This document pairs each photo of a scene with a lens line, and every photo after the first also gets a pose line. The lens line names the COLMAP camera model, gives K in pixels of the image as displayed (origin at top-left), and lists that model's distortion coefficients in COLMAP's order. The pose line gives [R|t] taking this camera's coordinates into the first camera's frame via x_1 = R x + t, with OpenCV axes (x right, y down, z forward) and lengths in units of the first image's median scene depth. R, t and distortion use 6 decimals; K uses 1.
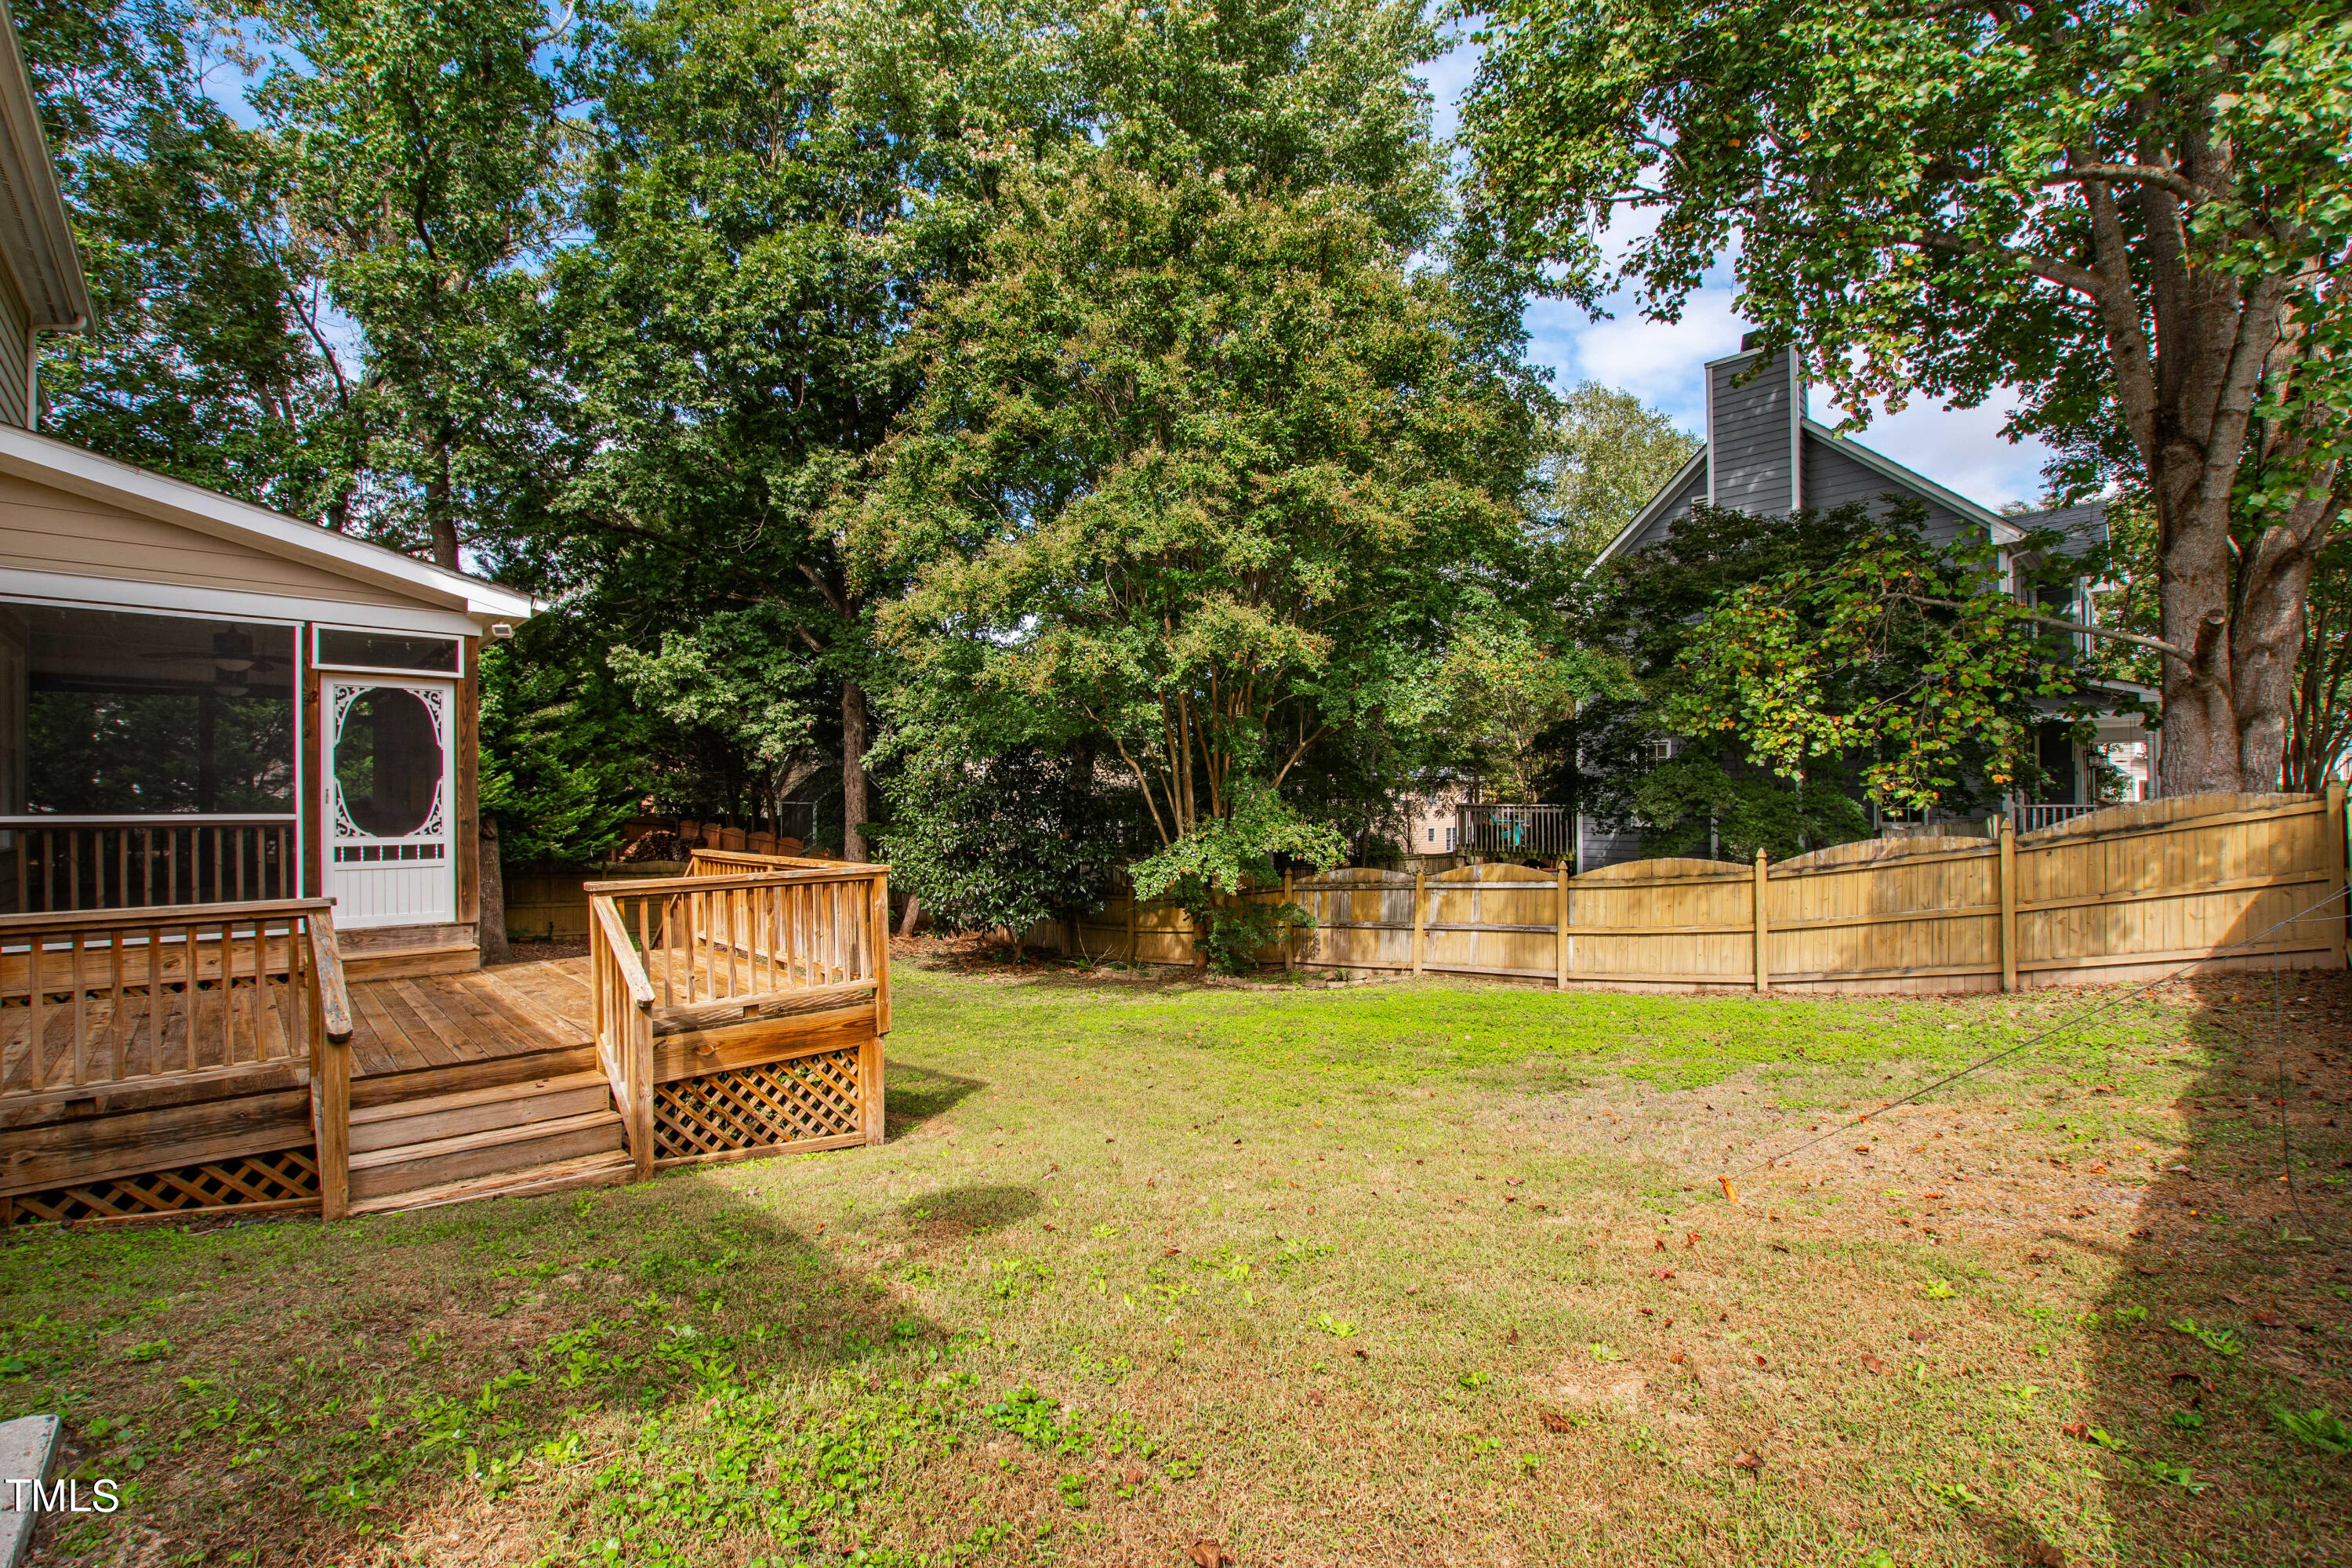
lens RADIAL K [[1036.7, 0, 1175.8], [0, 1036.7, 797.8], [0, 0, 1]] dist [0.005540, -0.003573]
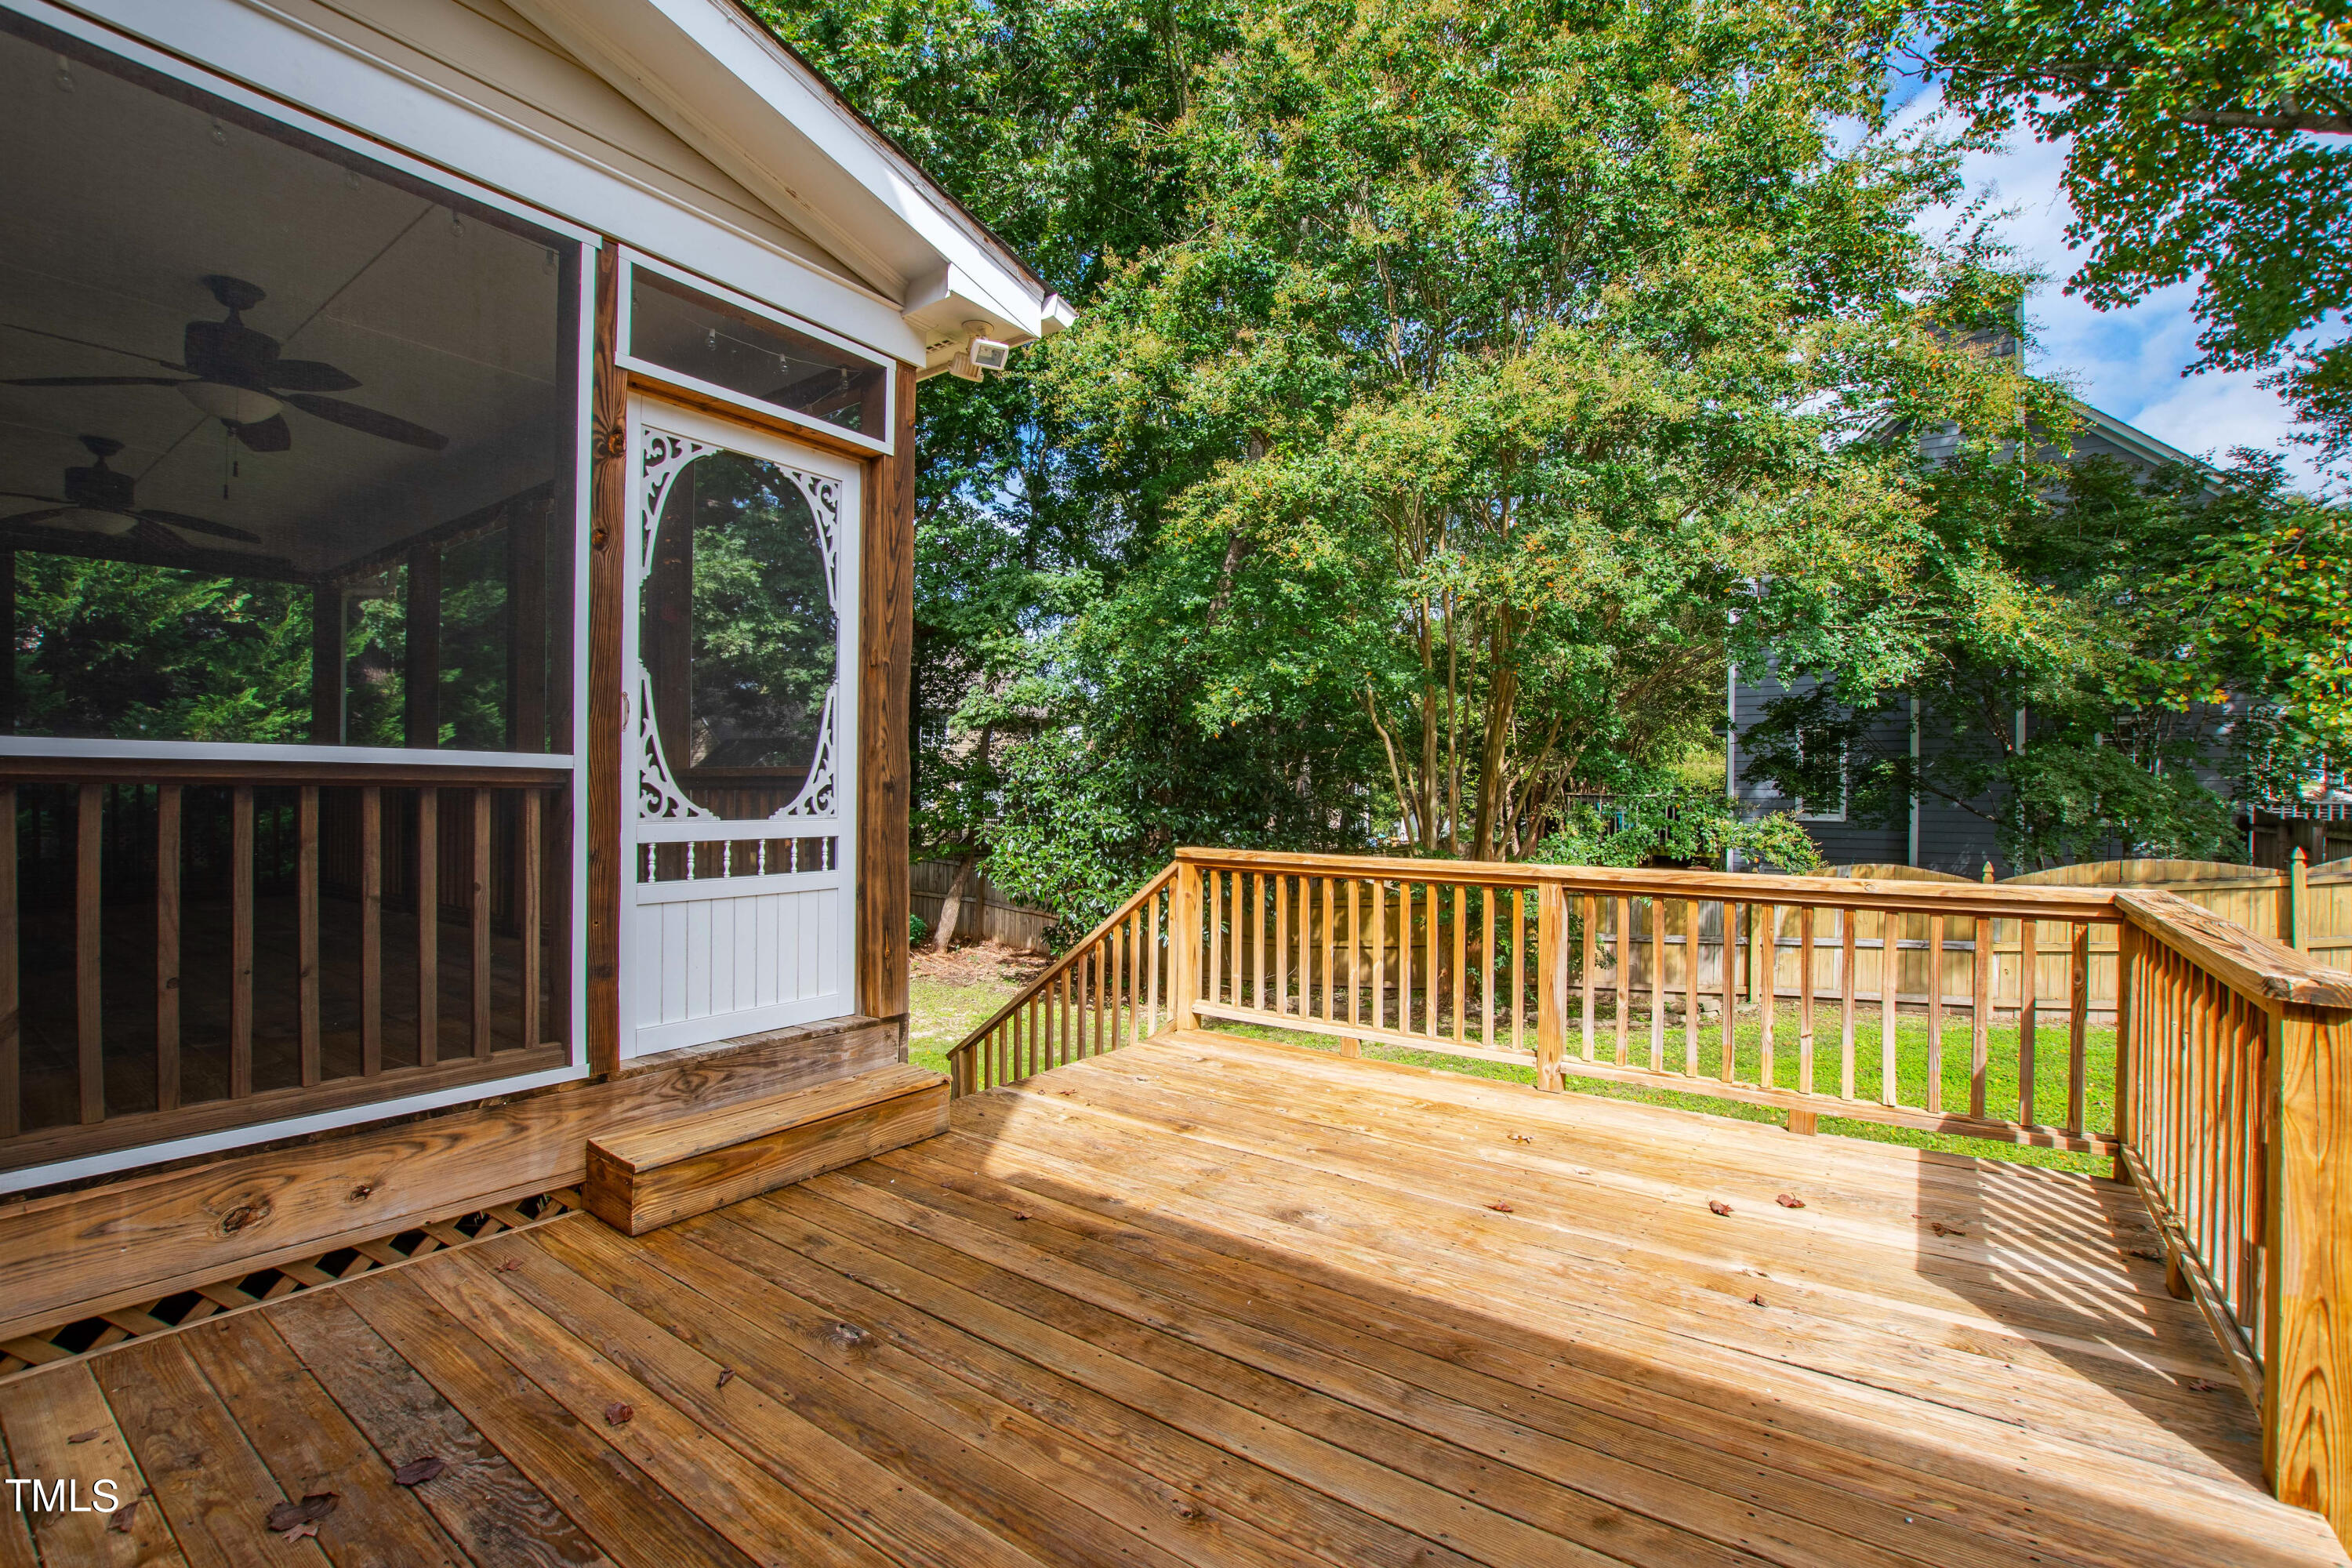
lens RADIAL K [[1036.7, 0, 1174.9], [0, 1036.7, 785.7], [0, 0, 1]] dist [0.005540, -0.003573]
pose [[0.981473, 0.013558, 0.191119, -0.667229], [-0.012704, 0.999903, -0.005694, 0.024628], [-0.191178, 0.003160, 0.981550, 0.565144]]
